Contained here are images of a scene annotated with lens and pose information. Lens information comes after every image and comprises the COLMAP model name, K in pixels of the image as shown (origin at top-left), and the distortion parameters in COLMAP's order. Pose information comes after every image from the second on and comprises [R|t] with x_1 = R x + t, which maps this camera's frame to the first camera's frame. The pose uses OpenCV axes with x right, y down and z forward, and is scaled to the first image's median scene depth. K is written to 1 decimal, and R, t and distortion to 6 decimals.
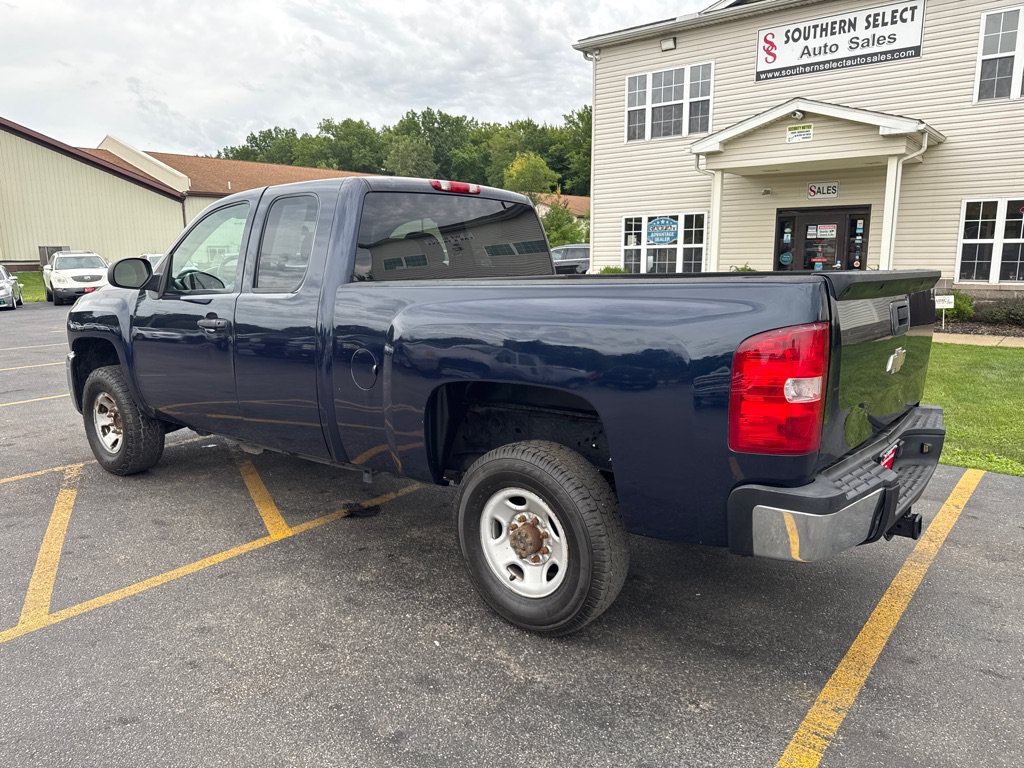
lens RADIAL K [[728.4, 0, 489.0], [0, 728.4, 384.4], [0, 0, 1]] dist [0.014990, -0.016080]
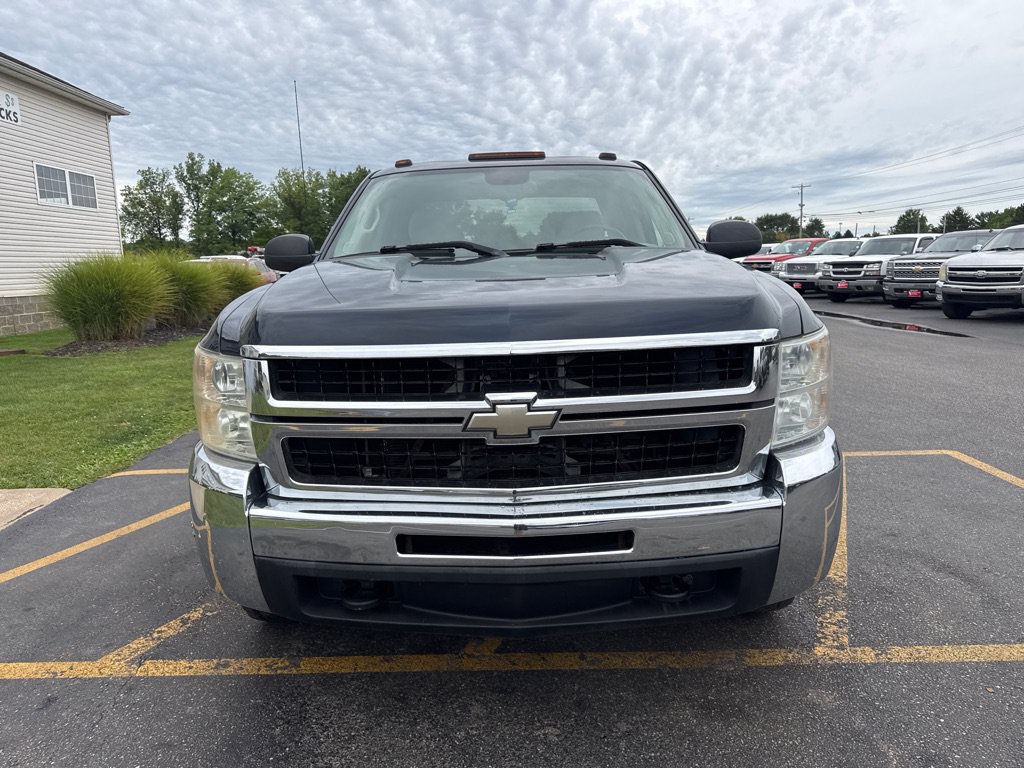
lens RADIAL K [[728.4, 0, 517.5], [0, 728.4, 397.9], [0, 0, 1]] dist [0.014990, -0.016080]
pose [[-0.654199, -0.101381, 0.749497, -0.330349], [0.168649, 0.946470, 0.275230, -0.085461], [-0.737279, 0.306457, -0.602082, 0.592569]]
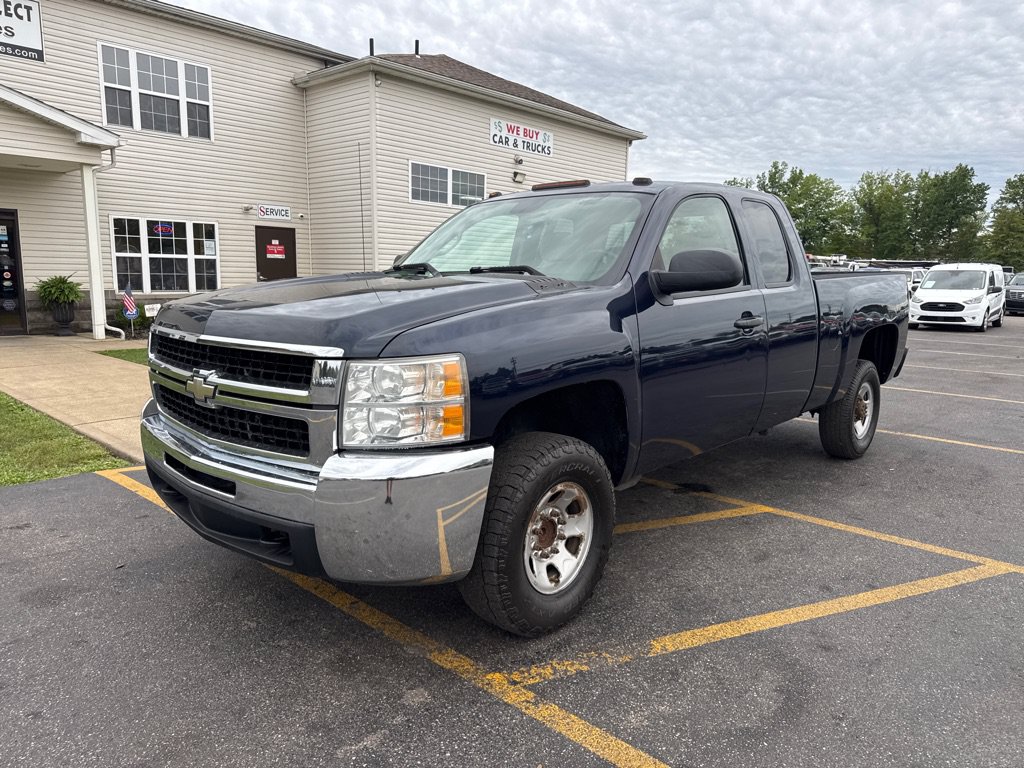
lens RADIAL K [[728.4, 0, 518.0], [0, 728.4, 390.9], [0, 0, 1]] dist [0.014990, -0.016080]
pose [[0.032565, -0.141691, 0.989375, -0.430220], [0.155978, 0.978492, 0.134998, -0.055167], [-0.987224, 0.149925, 0.053965, 0.404303]]
